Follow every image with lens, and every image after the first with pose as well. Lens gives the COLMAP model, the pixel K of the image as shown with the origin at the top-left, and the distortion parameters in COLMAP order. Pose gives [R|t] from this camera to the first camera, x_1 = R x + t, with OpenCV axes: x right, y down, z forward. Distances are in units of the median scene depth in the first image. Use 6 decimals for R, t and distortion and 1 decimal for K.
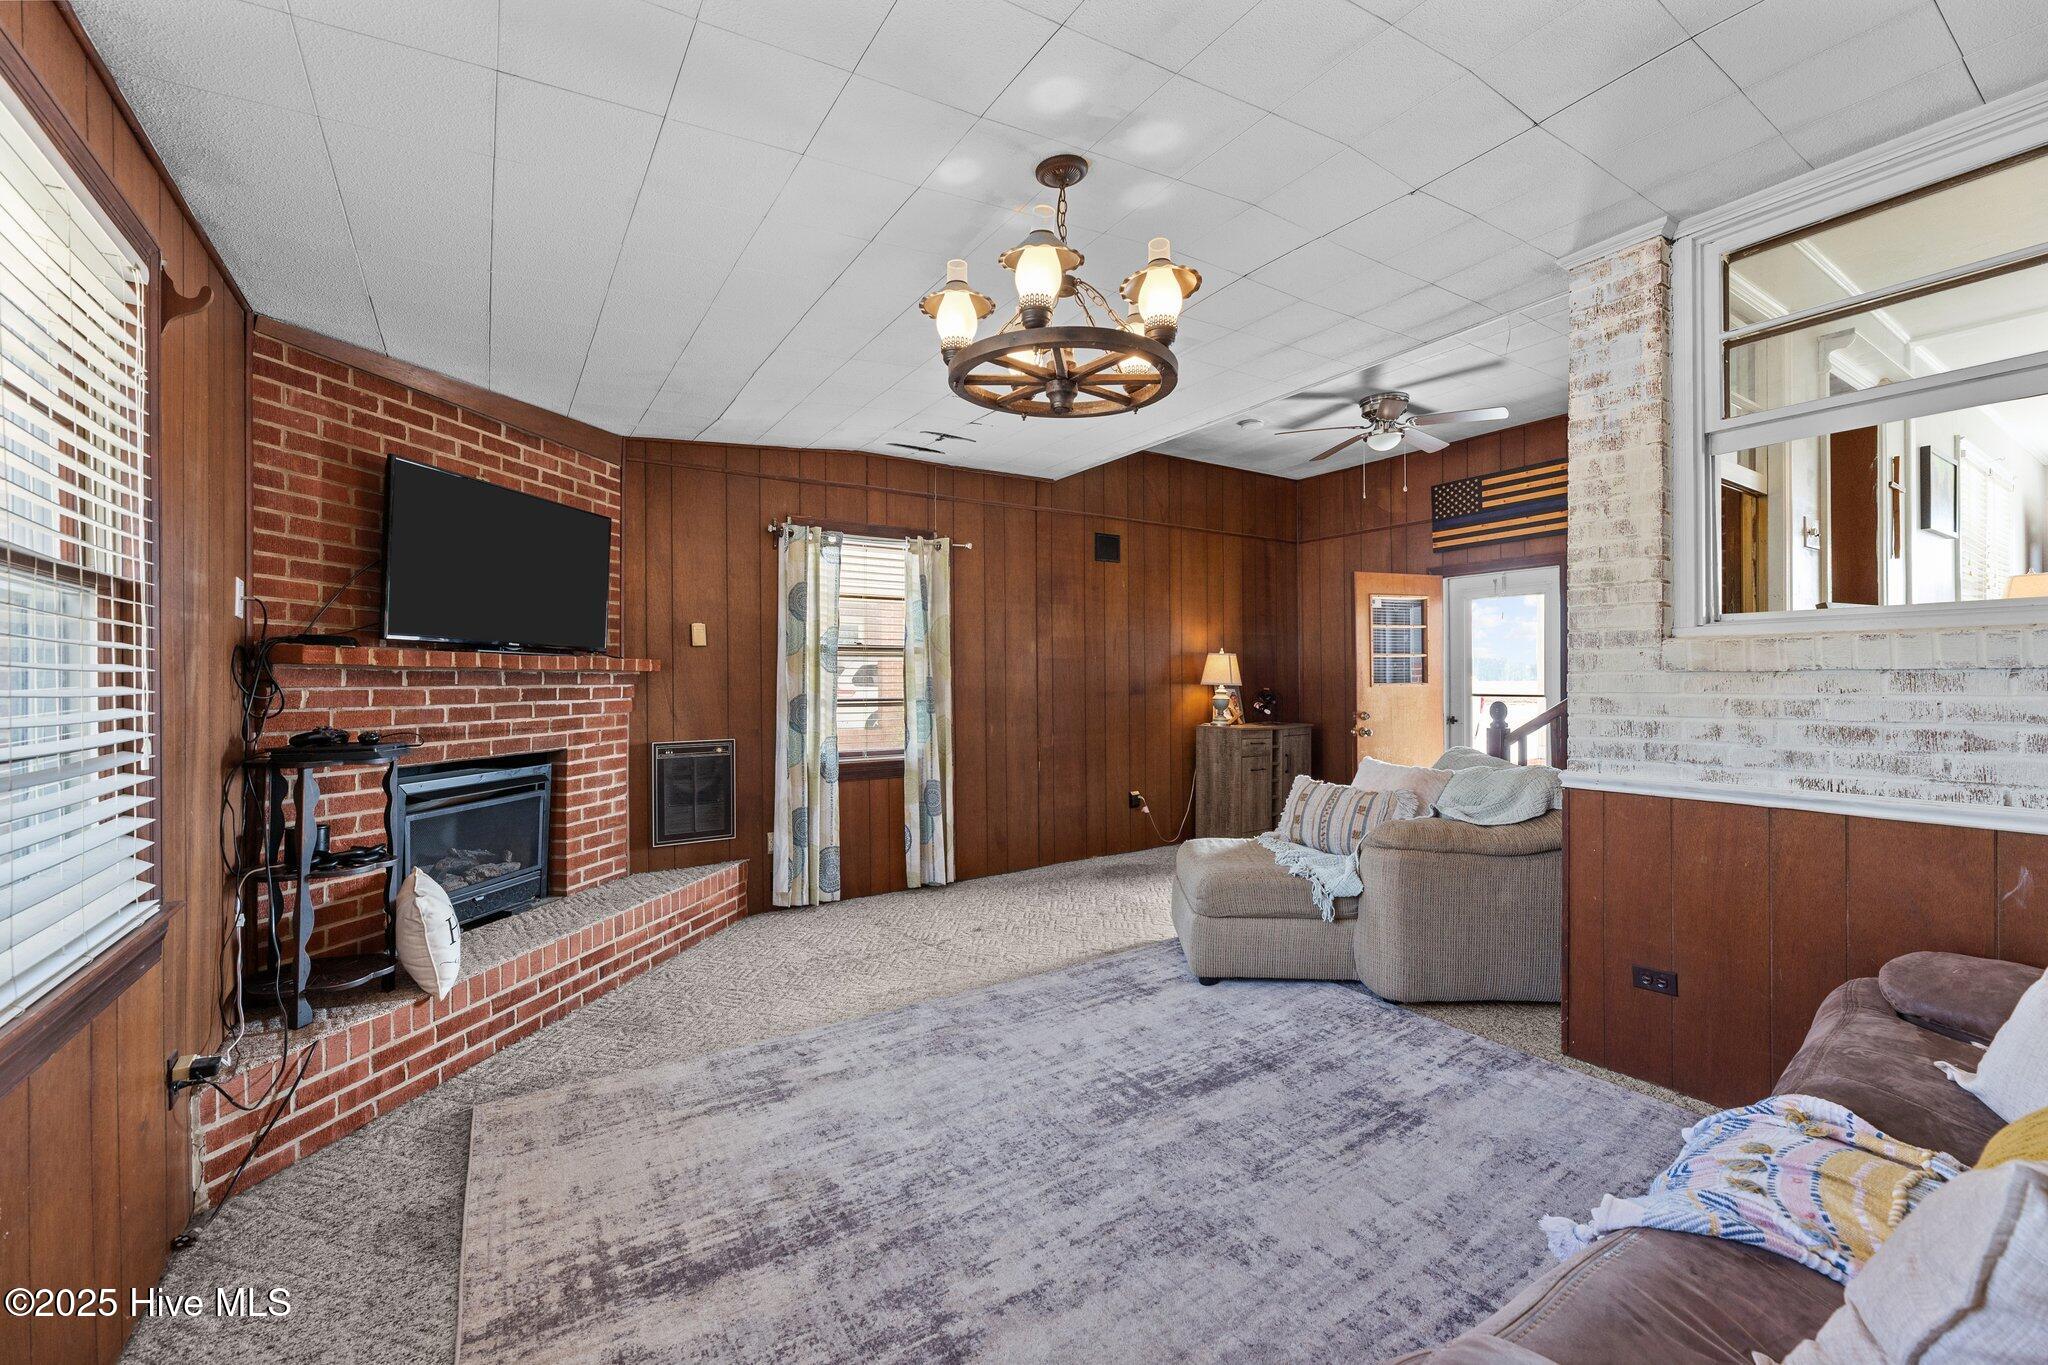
lens RADIAL K [[821.1, 0, 1017.9], [0, 821.1, 680.1], [0, 0, 1]] dist [-0.001450, 0.000519]
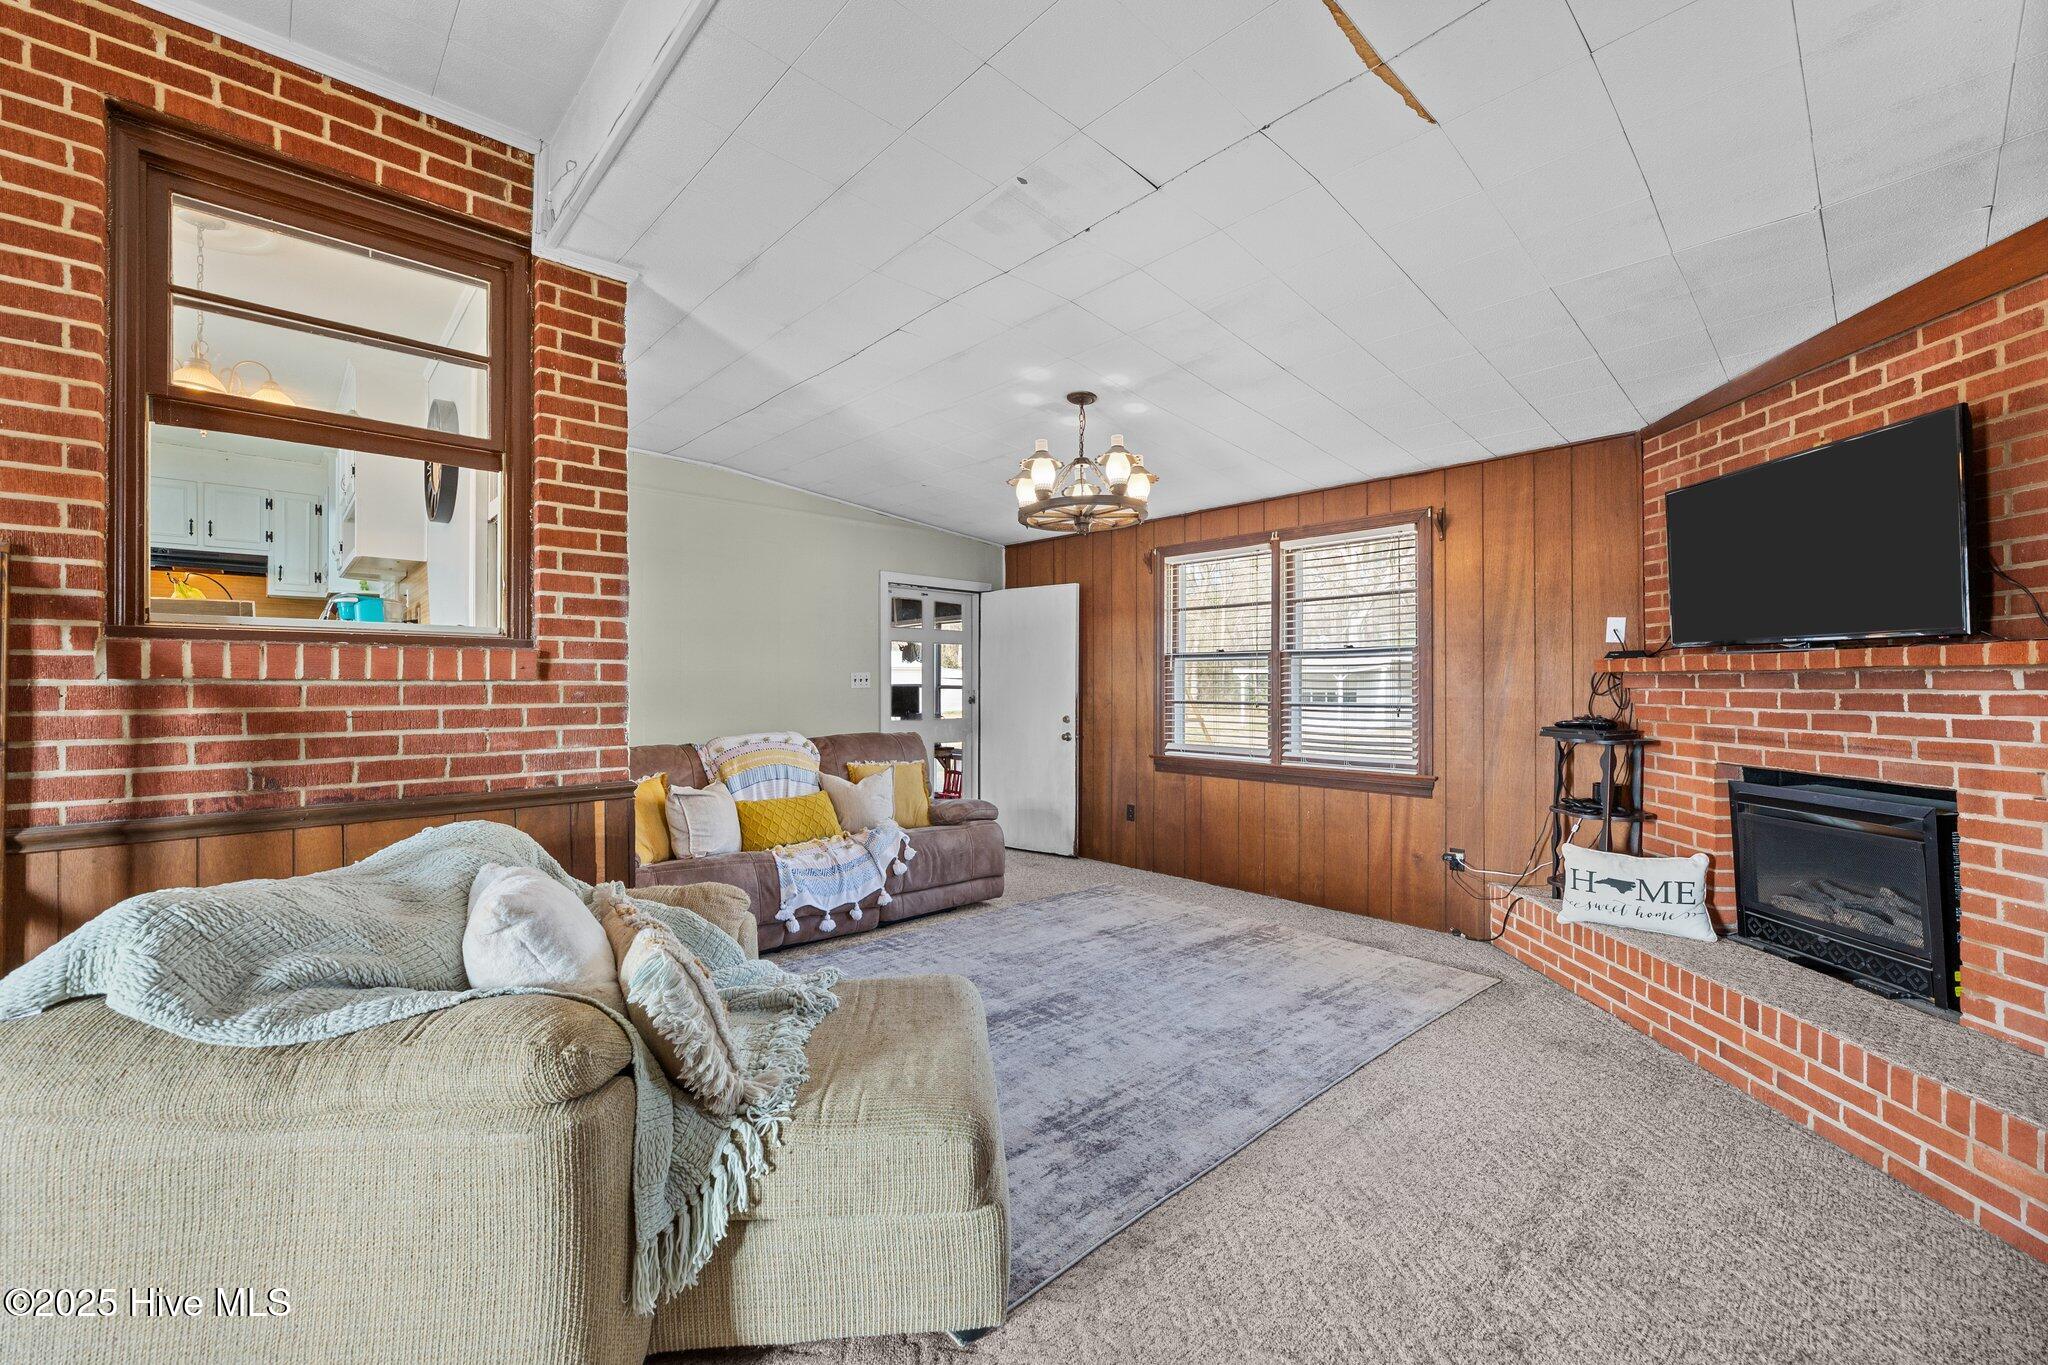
lens RADIAL K [[821.1, 0, 1018.4], [0, 821.1, 680.0], [0, 0, 1]] dist [-0.001450, 0.000519]
pose [[-0.986462, 0.005487, -0.163897, 0.320269], [0.006526, 0.999962, -0.005801, -0.003191], [0.163859, -0.006792, -0.986460, 1.811994]]
